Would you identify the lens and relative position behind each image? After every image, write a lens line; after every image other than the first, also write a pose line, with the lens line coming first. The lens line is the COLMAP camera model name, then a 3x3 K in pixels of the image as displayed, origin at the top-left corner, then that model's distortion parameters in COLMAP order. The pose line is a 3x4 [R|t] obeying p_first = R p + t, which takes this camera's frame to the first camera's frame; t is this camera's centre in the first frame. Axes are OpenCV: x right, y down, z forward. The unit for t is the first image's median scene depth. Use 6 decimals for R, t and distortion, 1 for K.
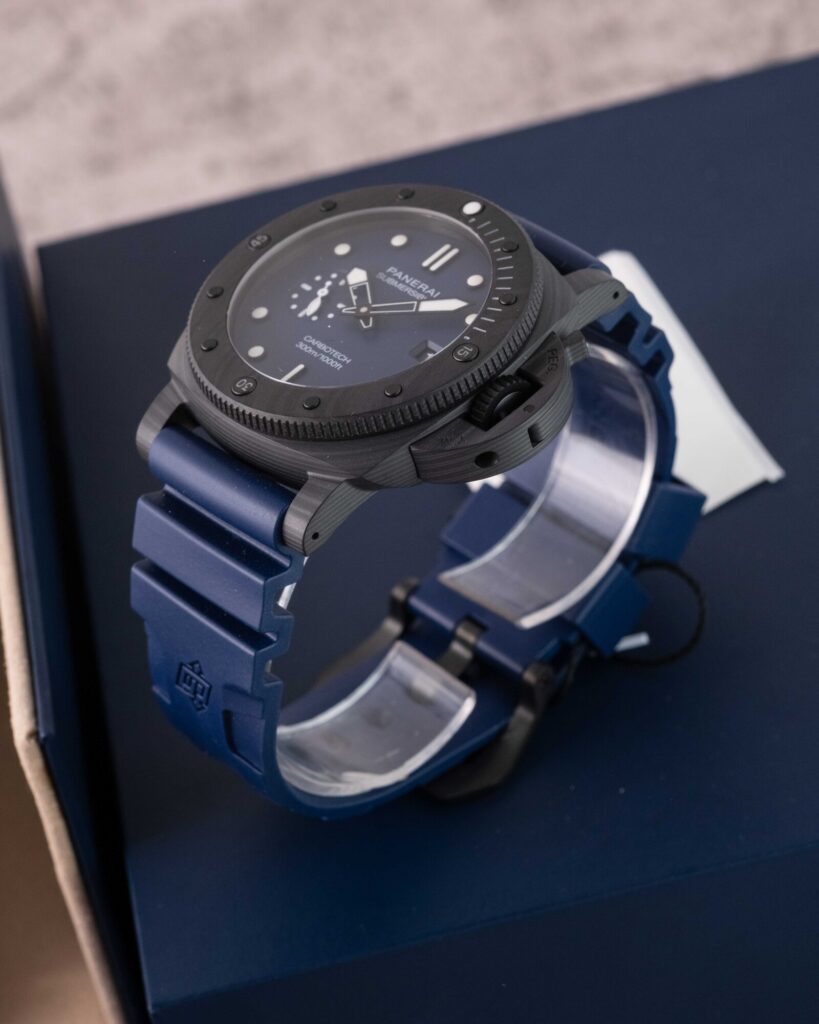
lens RADIAL K [[4041.3, 0, 409.5], [0, 4041.3, 512.0], [0, 0, 1]] dist [0.342816, 2.529895]
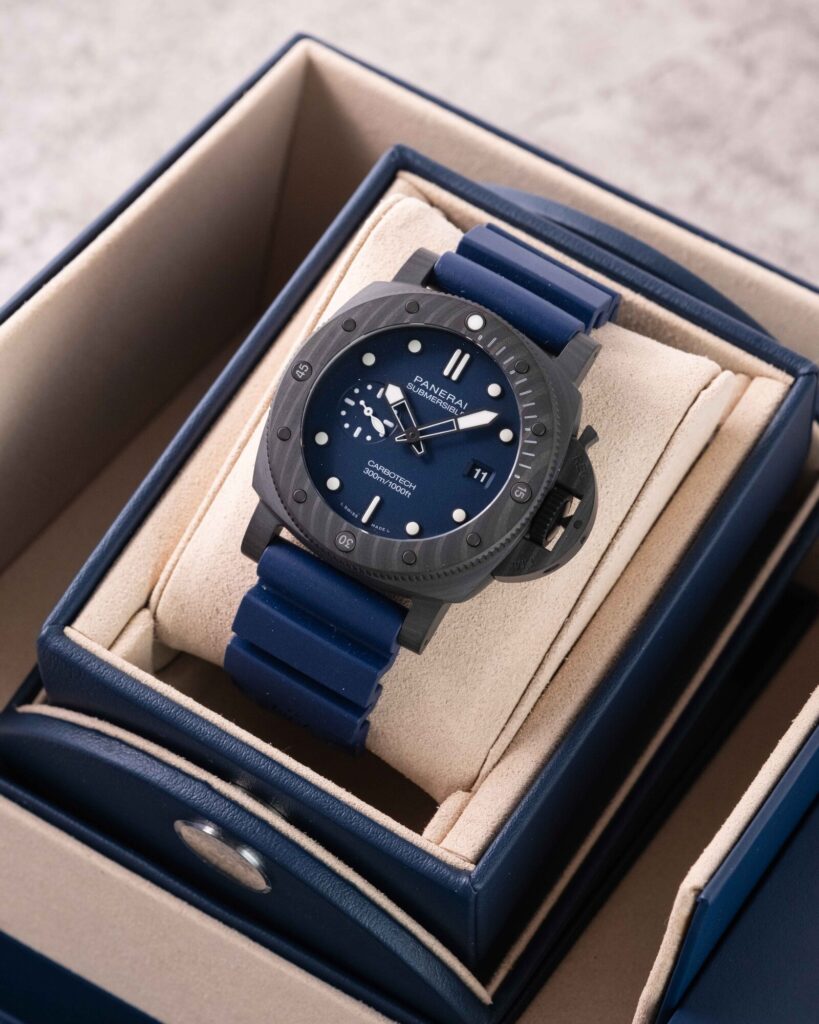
lens RADIAL K [[4041.3, 0, 409.5], [0, 4041.3, 512.0], [0, 0, 1]] dist [0.342816, 2.529895]
pose [[0.956162, -0.253327, 0.146900, -0.198980], [0.133952, 0.824445, 0.549861, -0.707627], [-0.260405, -0.506079, 0.822237, -0.026482]]
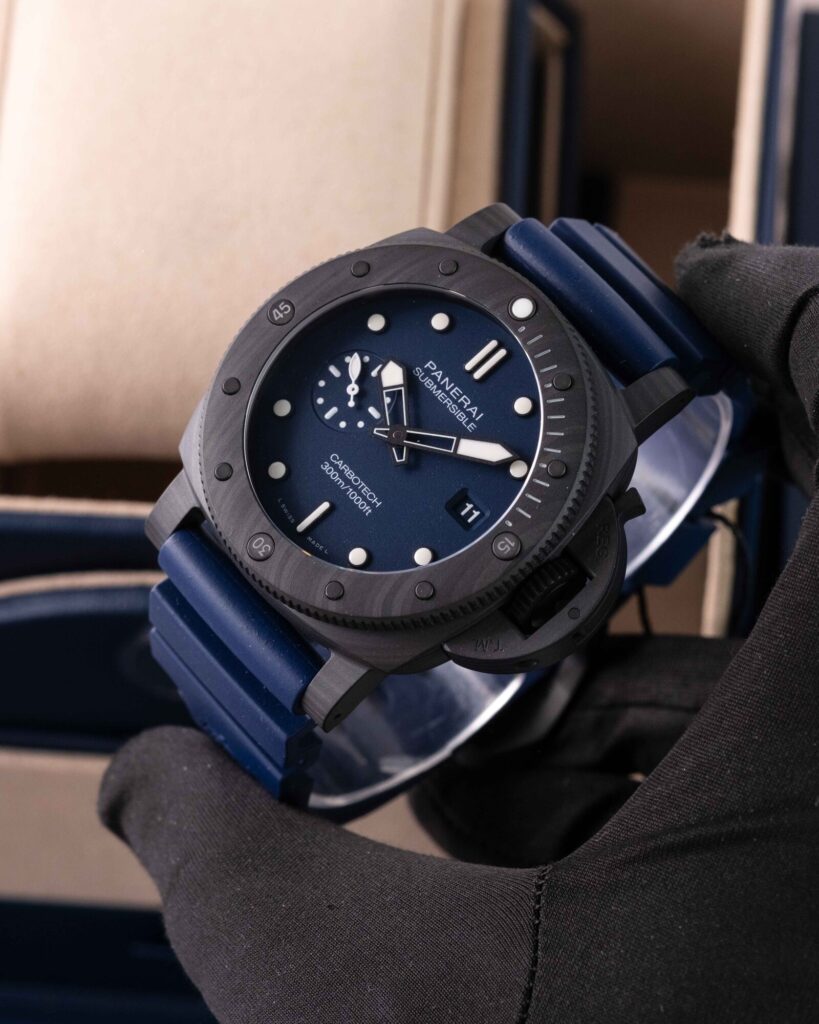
lens RADIAL K [[4041.3, 0, 409.5], [0, 4041.3, 512.0], [0, 0, 1]] dist [0.342816, 2.529895]
pose [[0.999380, 0.029790, -0.018759, 0.008680], [-0.017180, 0.877794, 0.478729, -0.461630], [0.030728, -0.478110, 0.877762, 0.206965]]
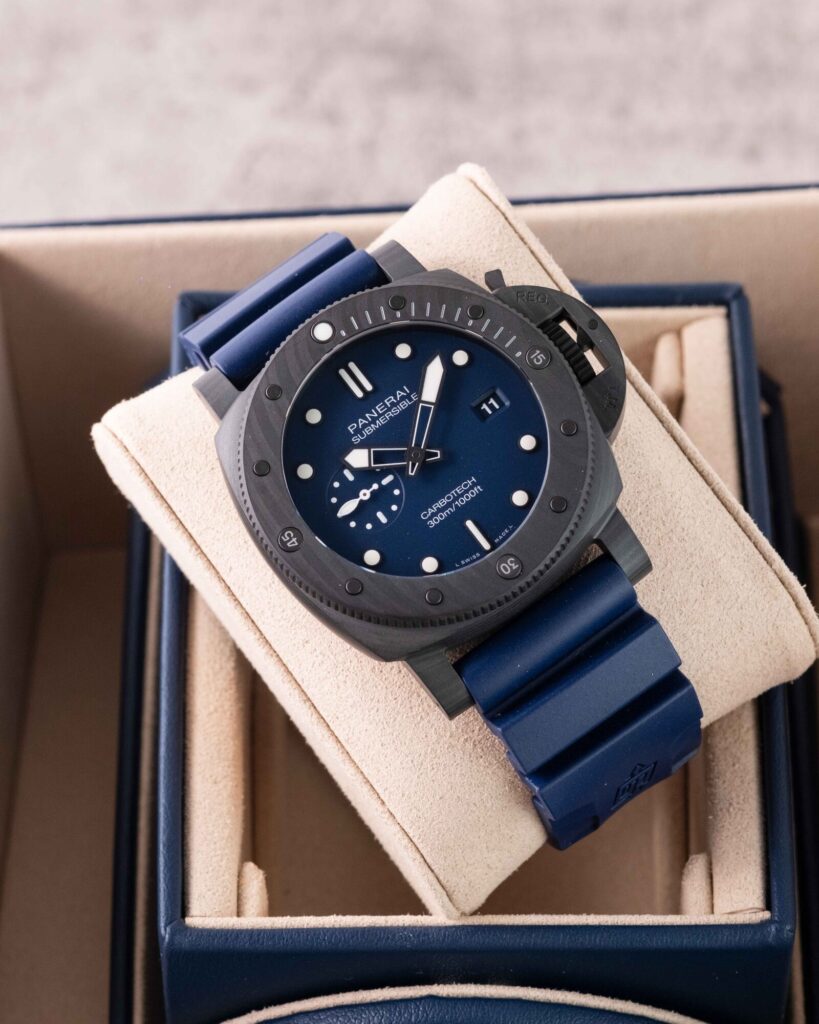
lens RADIAL K [[4041.3, 0, 409.5], [0, 4041.3, 512.0], [0, 0, 1]] dist [0.342816, 2.529895]
pose [[0.111870, -0.874210, 0.472486, -0.505415], [0.696794, 0.408004, 0.589925, -0.646005], [-0.708494, 0.263230, 0.654787, 0.335249]]
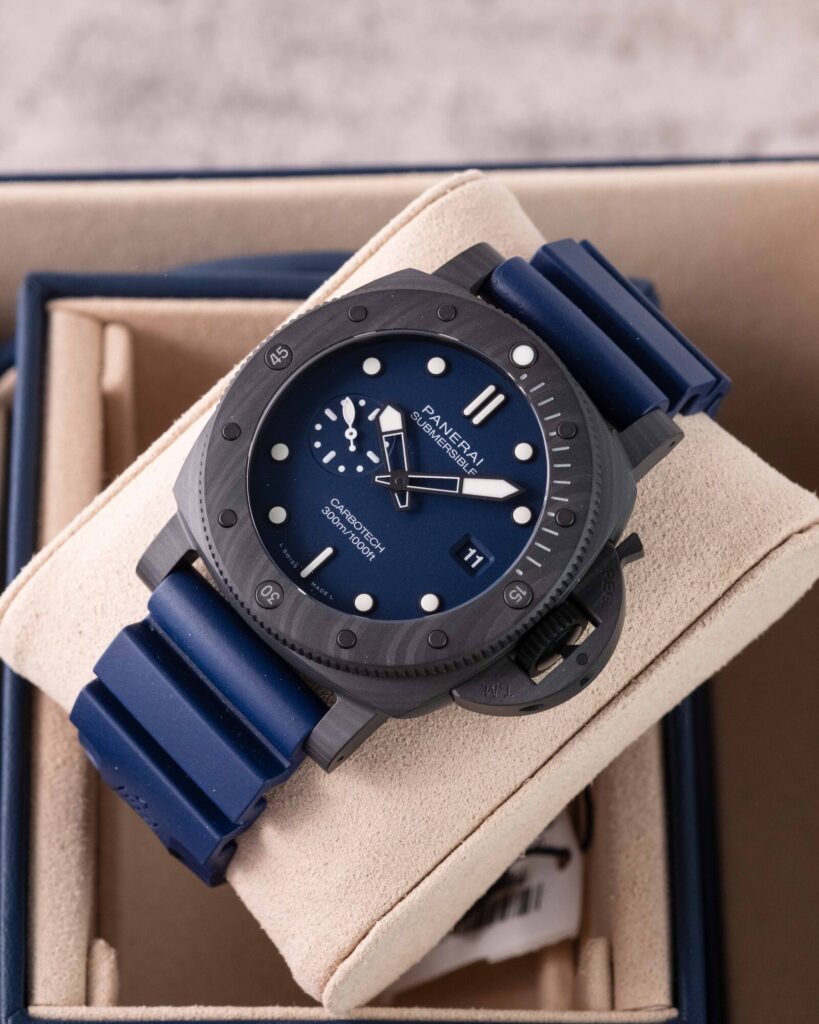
lens RADIAL K [[4041.3, 0, 409.5], [0, 4041.3, 512.0], [0, 0, 1]] dist [0.342816, 2.529895]
pose [[0.993600, 0.021030, 0.110981, -0.108868], [-0.076107, 0.850653, 0.520189, -0.512745], [-0.083467, -0.525307, 0.846809, 0.230510]]
